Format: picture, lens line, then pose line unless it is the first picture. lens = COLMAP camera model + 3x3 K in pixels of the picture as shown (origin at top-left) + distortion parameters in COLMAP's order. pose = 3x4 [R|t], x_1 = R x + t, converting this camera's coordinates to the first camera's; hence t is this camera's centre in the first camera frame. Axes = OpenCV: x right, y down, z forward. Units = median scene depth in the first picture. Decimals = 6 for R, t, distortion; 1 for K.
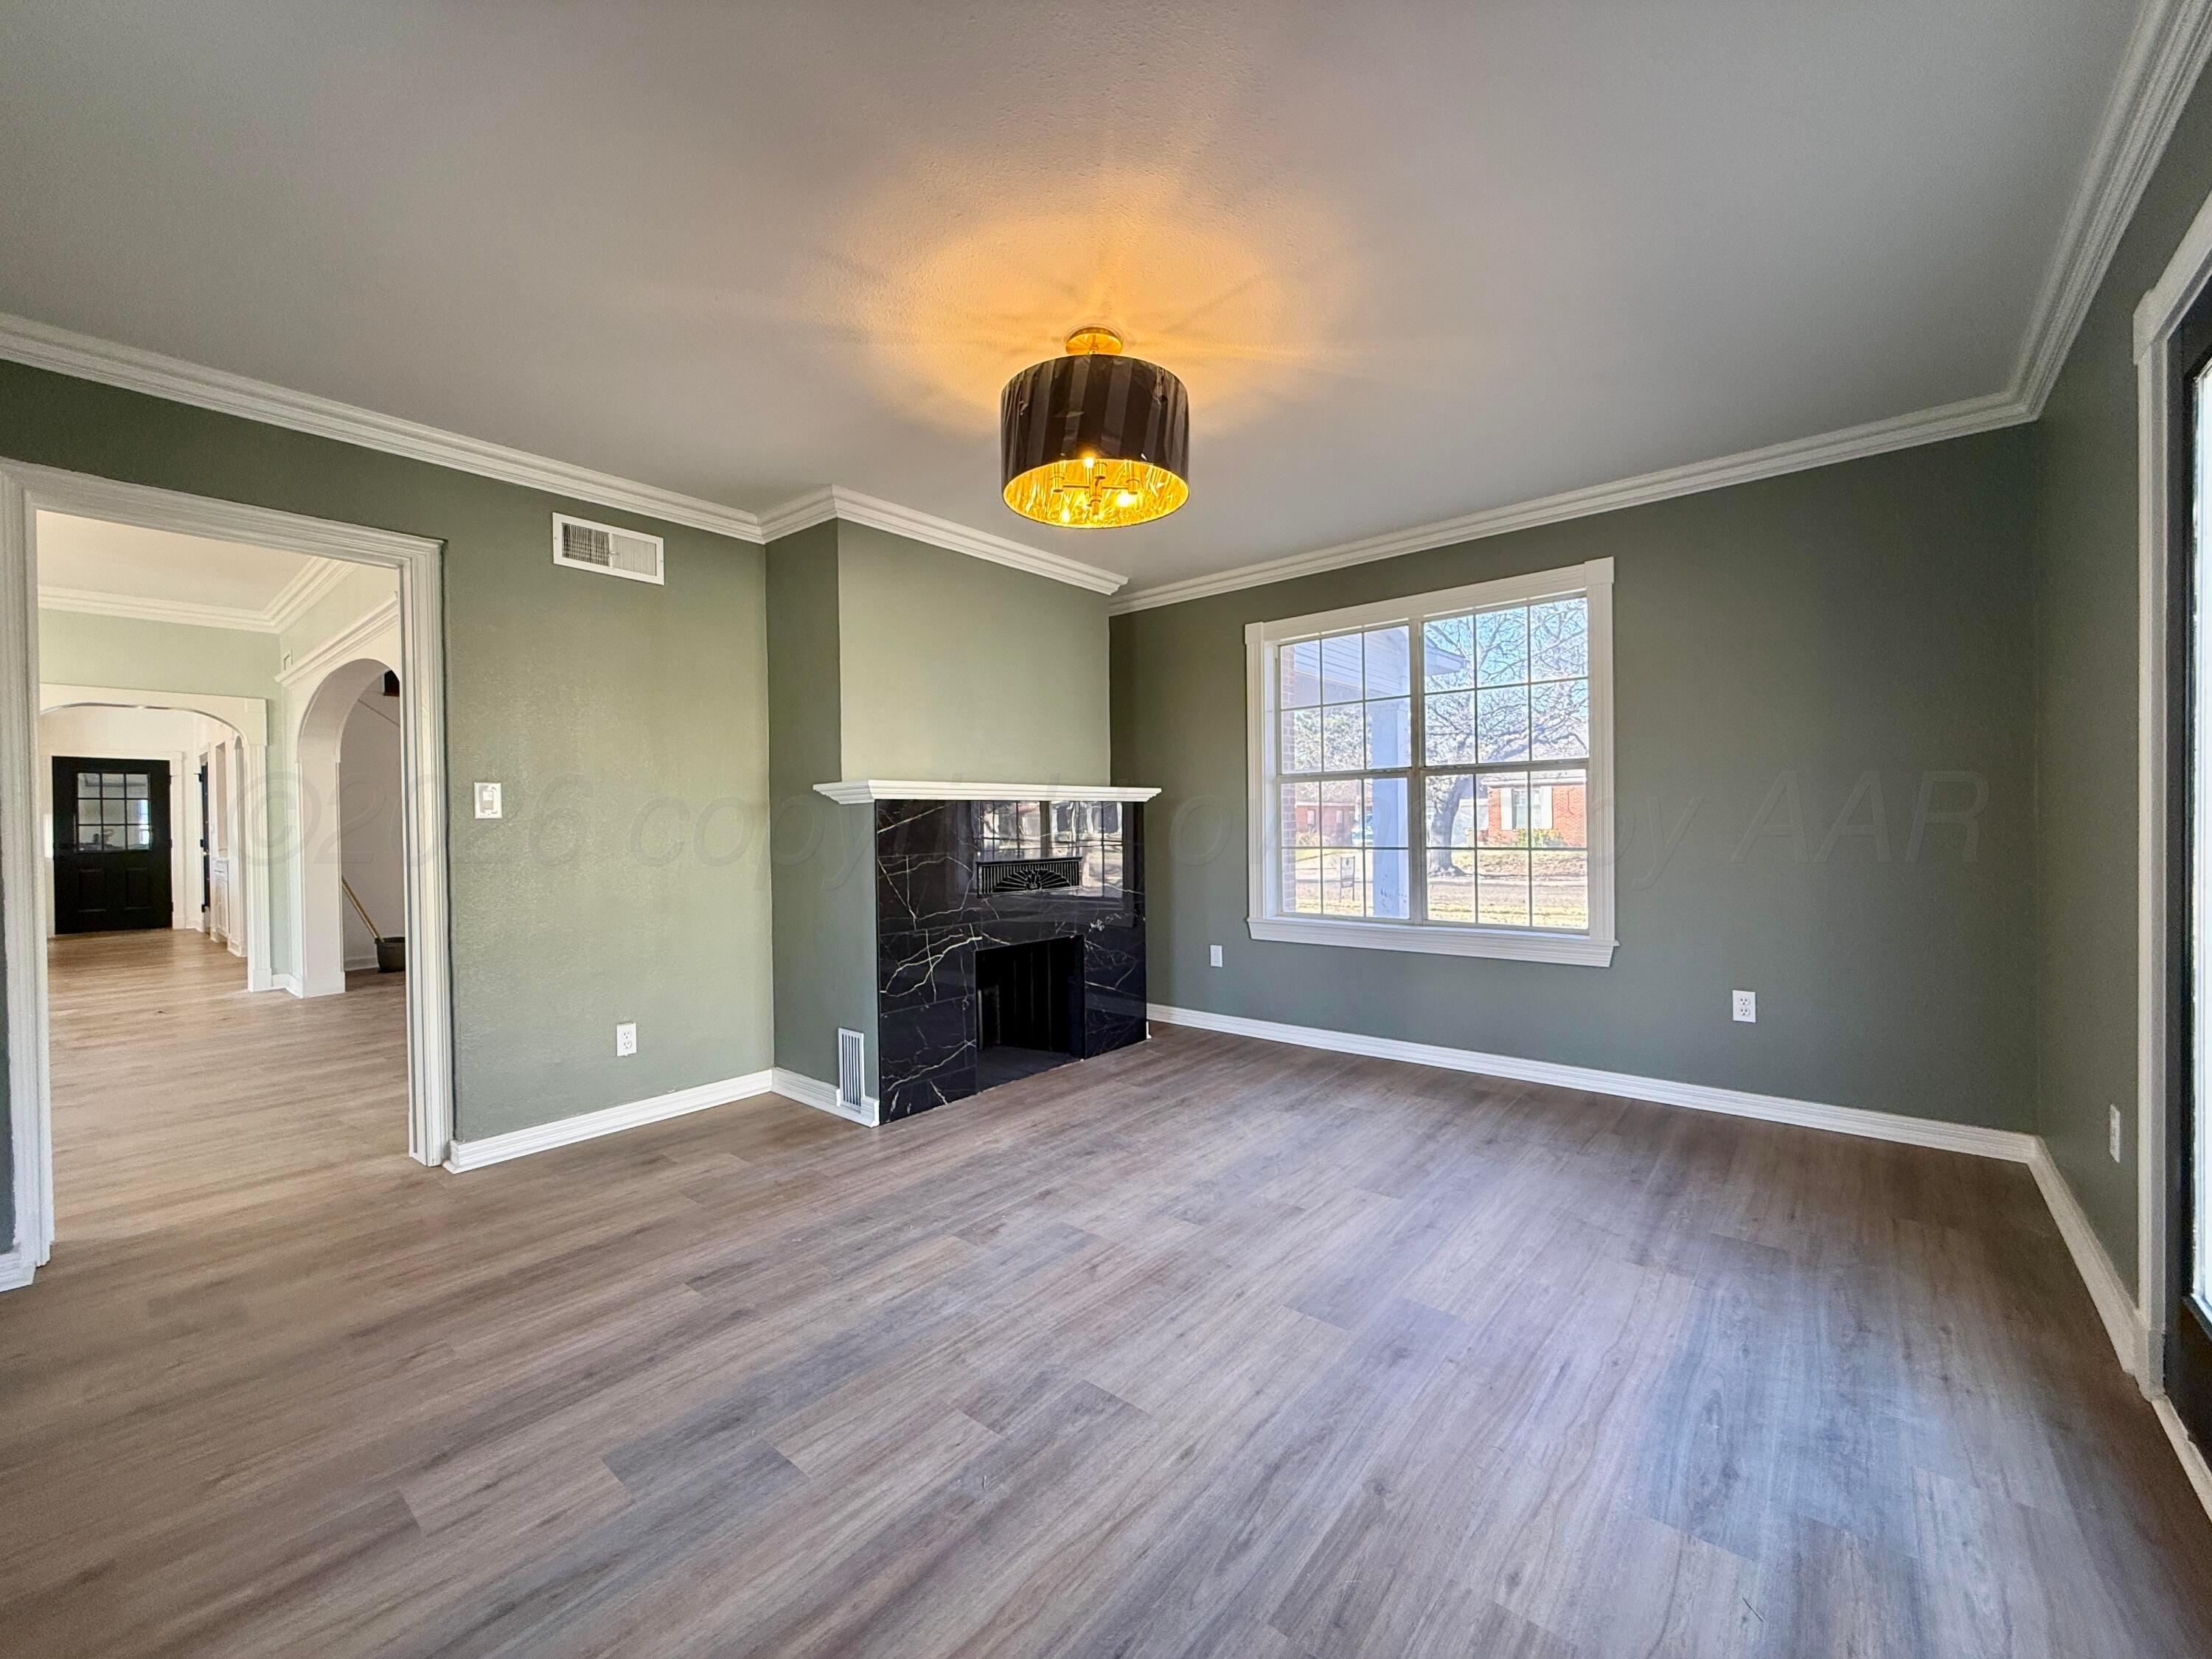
lens RADIAL K [[893.6, 0, 1101.1], [0, 893.6, 834.6], [0, 0, 1]] dist [0.000471, 0.000116]
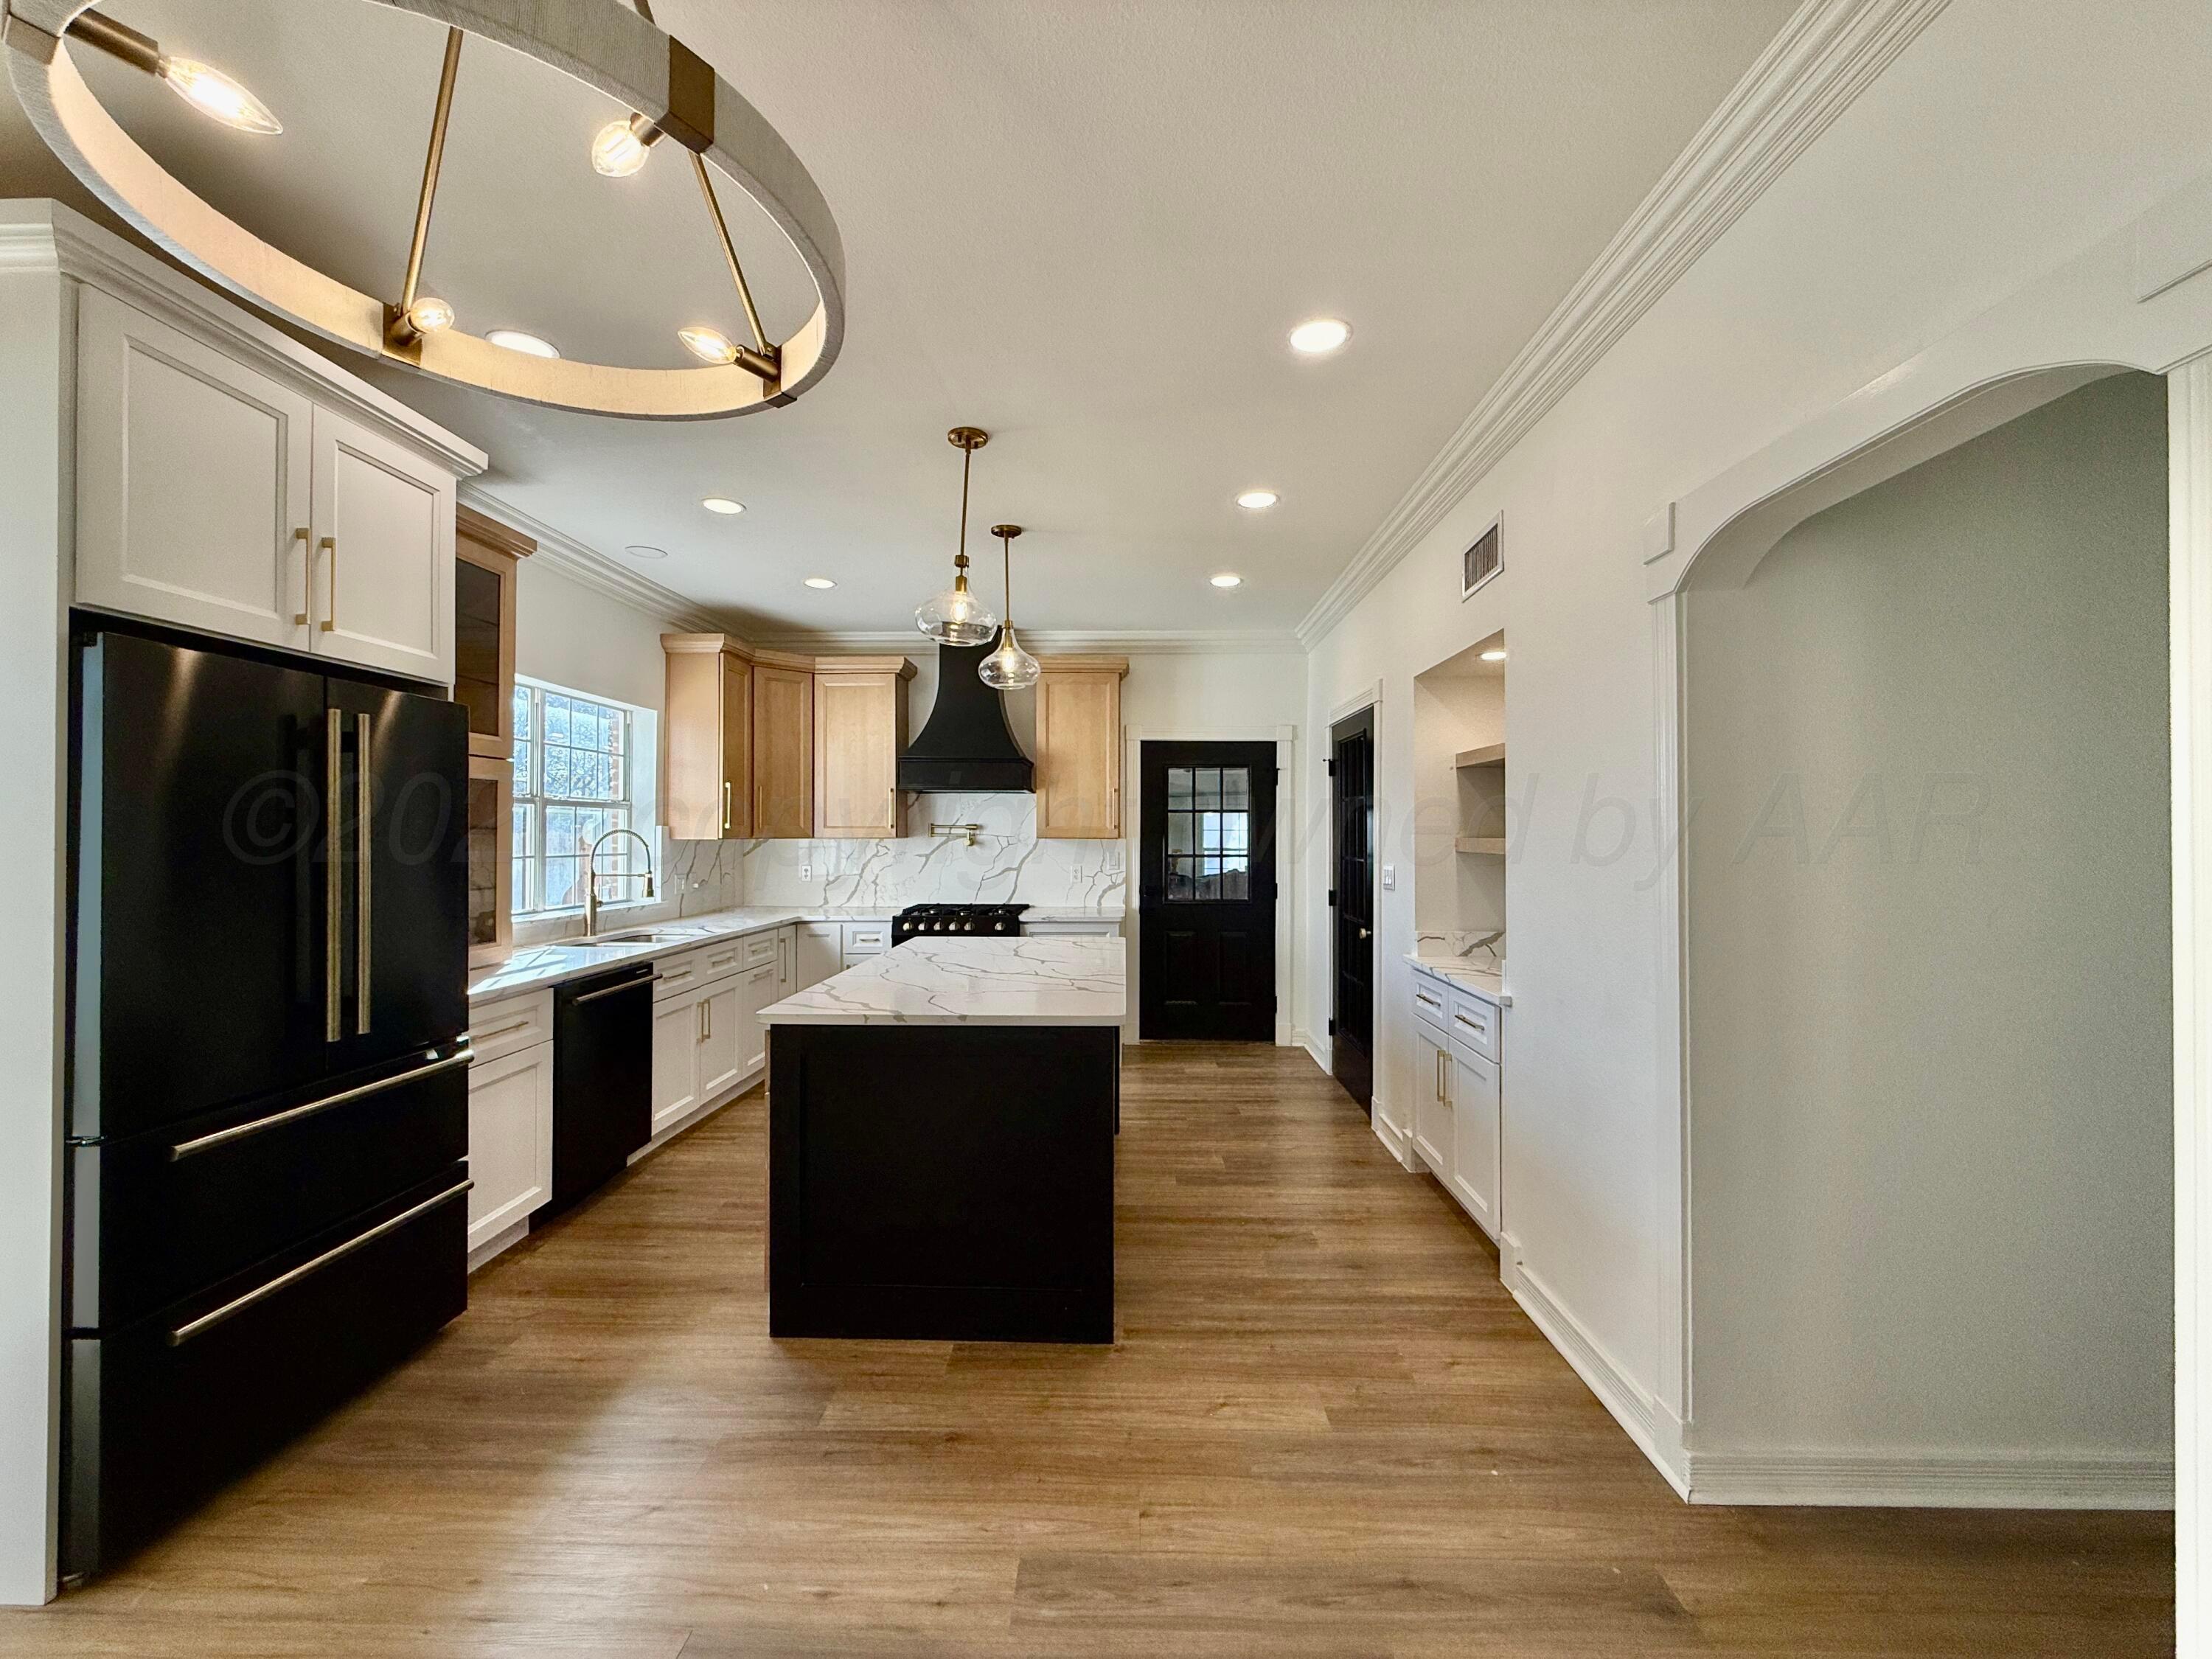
lens RADIAL K [[893.6, 0, 1111.4], [0, 893.6, 828.8], [0, 0, 1]] dist [0.000471, 0.000116]
pose [[0.628797, 0.002802, -0.777564, -0.777627], [-0.018142, 0.999774, -0.011068, -0.023380], [0.777357, 0.021066, 0.628706, 0.658315]]
